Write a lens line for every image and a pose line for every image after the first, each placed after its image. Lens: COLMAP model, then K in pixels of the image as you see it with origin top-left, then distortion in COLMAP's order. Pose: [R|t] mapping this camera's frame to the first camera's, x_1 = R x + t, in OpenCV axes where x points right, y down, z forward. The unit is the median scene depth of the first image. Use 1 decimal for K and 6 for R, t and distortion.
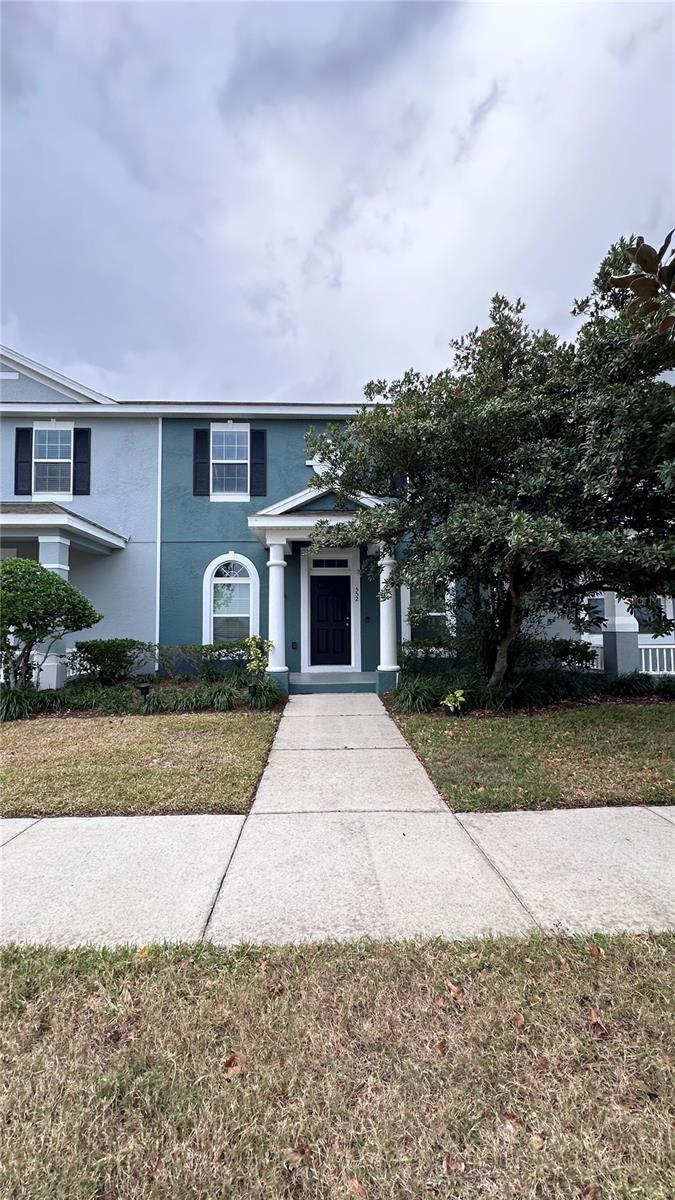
lens RADIAL K [[486.8, 0, 337.5], [0, 486.8, 600.0], [0, 0, 1]] dist [-0.002377, 0.000023]
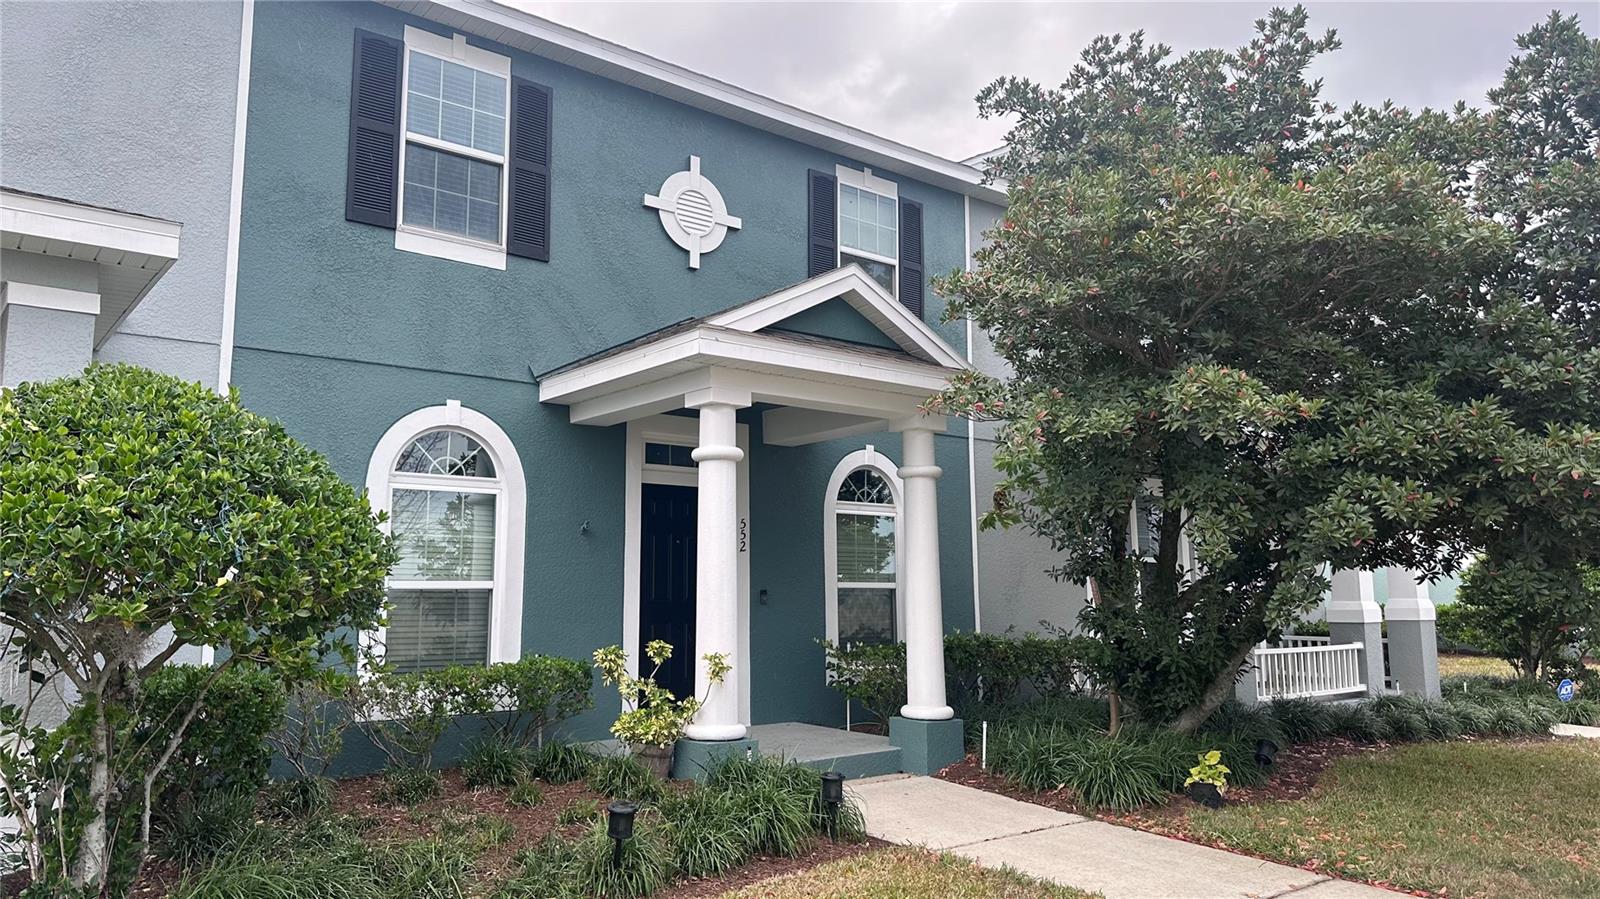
lens RADIAL K [[1121.5, 0, 800.0], [0, 1121.5, 449.5], [0, 0, 1]] dist [0.036476, -0.000138]
pose [[0.793040, 0.081822, 0.603649, -0.505095], [-0.036931, 0.995573, -0.086429, -0.003830], [-0.608049, 0.046248, 0.792552, 0.206579]]
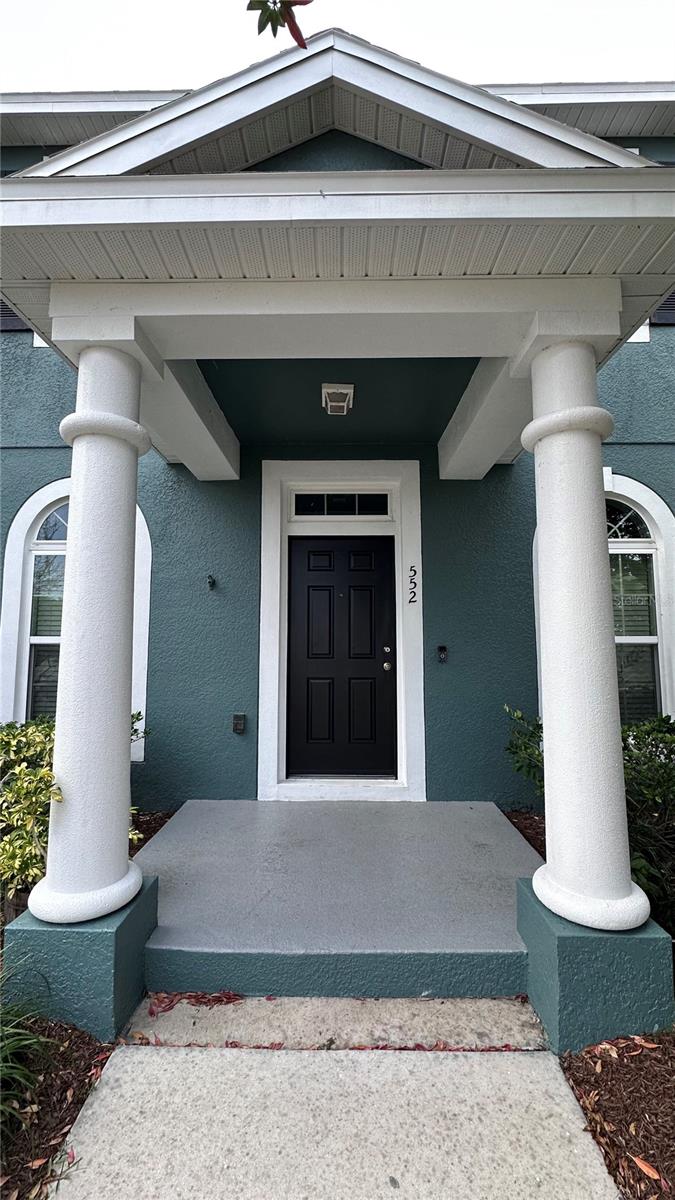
lens RADIAL K [[482.7, 0, 339.2], [0, 482.7, 611.5], [0, 0, 1]] dist [-0.019294, -0.000015]
pose [[0.998978, 0.003903, -0.045039, 0.000740], [-0.003929, 0.999992, -0.000488, 0.008753], [0.045037, 0.000665, 0.998985, 0.633812]]
